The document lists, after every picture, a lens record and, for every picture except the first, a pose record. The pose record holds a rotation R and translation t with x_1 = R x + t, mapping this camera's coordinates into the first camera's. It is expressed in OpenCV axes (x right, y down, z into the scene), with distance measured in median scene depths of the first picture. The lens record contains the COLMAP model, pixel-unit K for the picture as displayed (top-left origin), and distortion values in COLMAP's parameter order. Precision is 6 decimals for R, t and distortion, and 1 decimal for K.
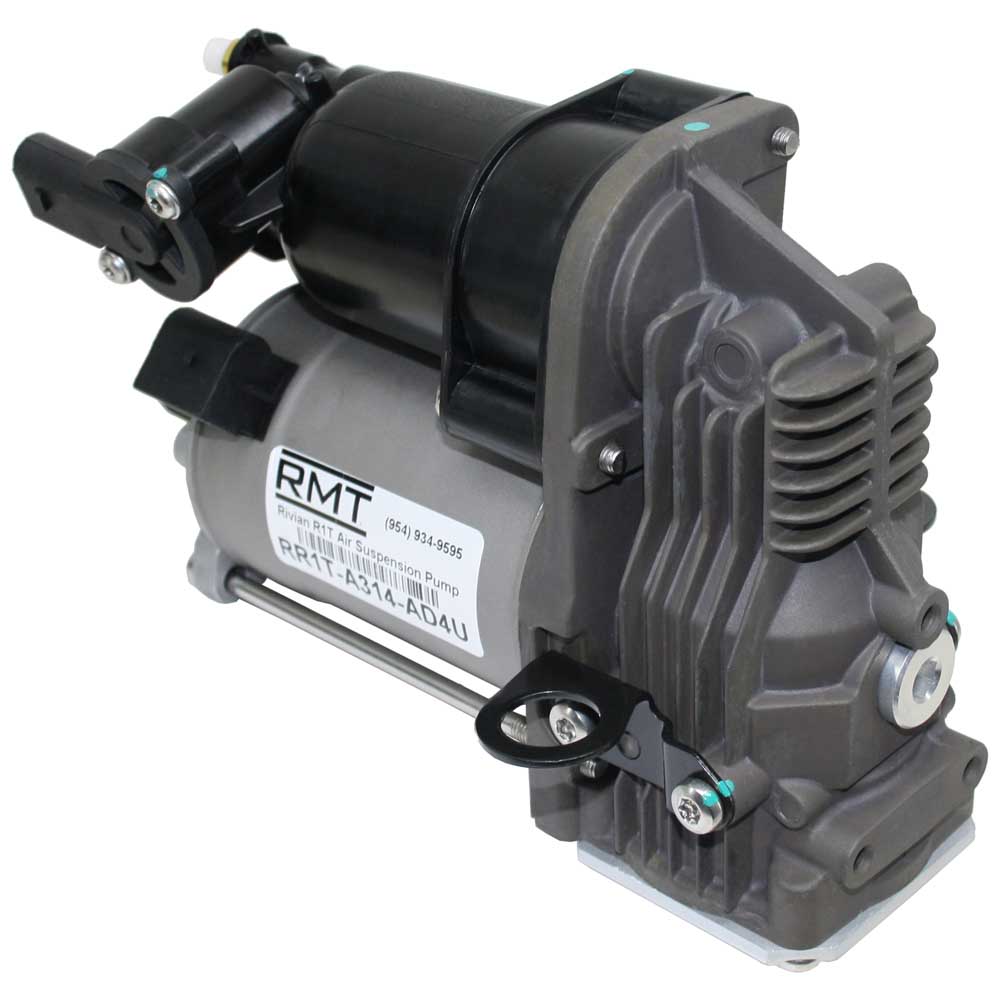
lens RADIAL K [[2136.2, 0, 500.1], [0, 2136.2, 499.6], [0, 0, 1]] dist [-0.078692, 0.000000]
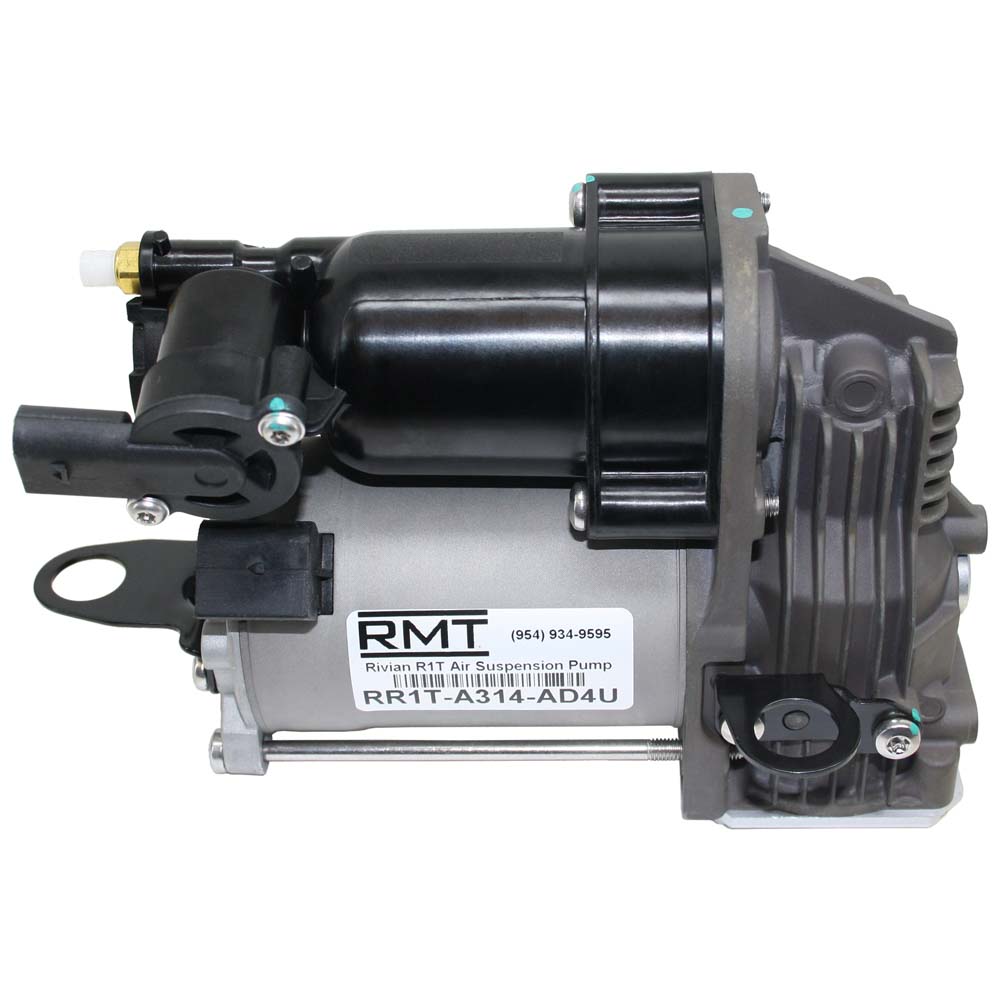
lens RADIAL K [[1694.4, 0, 500.7], [0, 1694.4, 499.1], [0, 0, 1]] dist [-0.037995, 0.000000]
pose [[0.731304, -0.365670, 0.575743, -0.521126], [0.314522, 0.929825, 0.191053, -0.217472], [-0.605202, 0.041366, 0.794996, 0.307038]]
